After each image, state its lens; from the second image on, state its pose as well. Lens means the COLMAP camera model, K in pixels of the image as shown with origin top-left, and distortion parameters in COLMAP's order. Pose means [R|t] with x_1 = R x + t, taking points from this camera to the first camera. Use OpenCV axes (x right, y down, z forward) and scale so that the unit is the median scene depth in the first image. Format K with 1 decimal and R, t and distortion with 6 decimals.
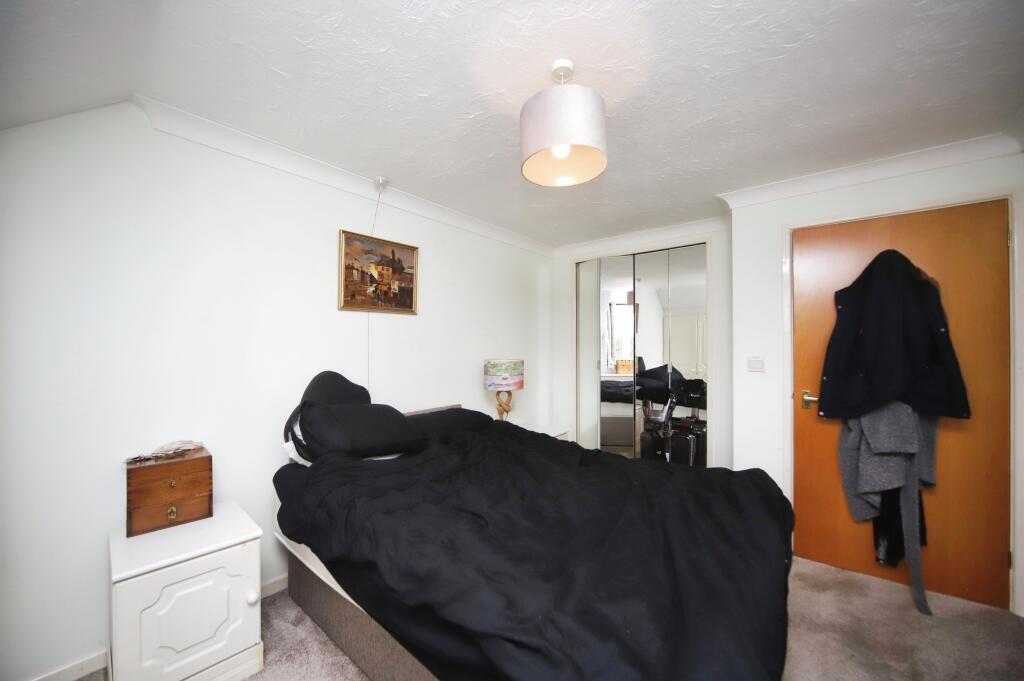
lens RADIAL K [[377.3, 0, 512.0], [0, 377.3, 343.3], [0, 0, 1]] dist [0.000219, -0.000001]
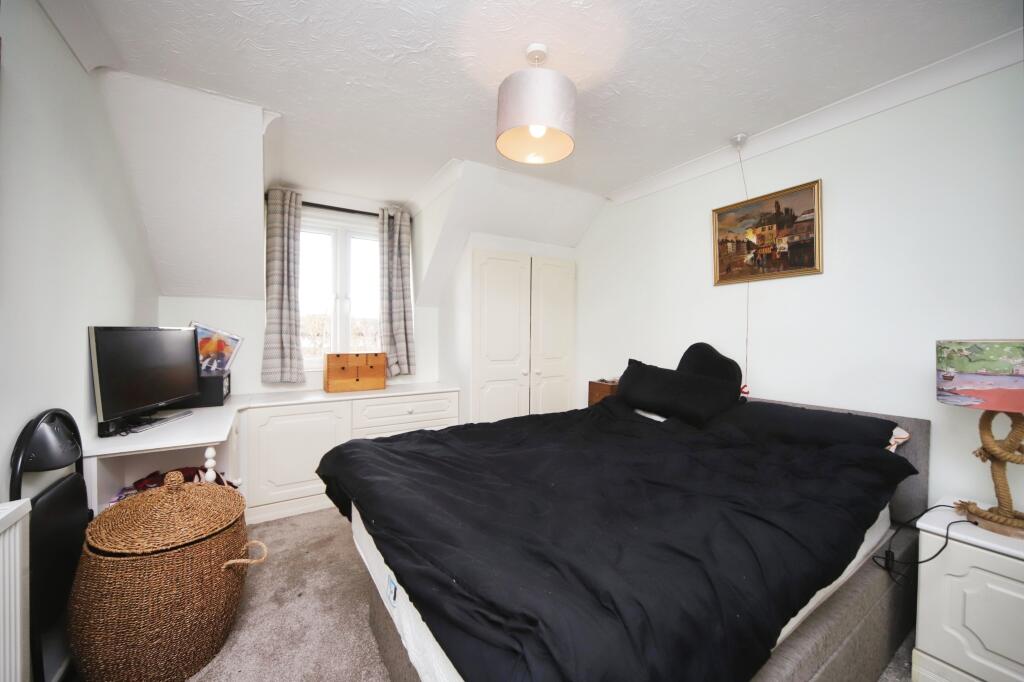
lens RADIAL K [[385.8, 0, 513.7], [0, 385.8, 336.9], [0, 0, 1]] dist [0.000601, 0.000029]
pose [[-0.288966, 0.007892, -0.957307, 0.677667], [0.007082, 0.999956, 0.006106, 0.040561], [0.957313, -0.005016, -0.289010, 0.706229]]
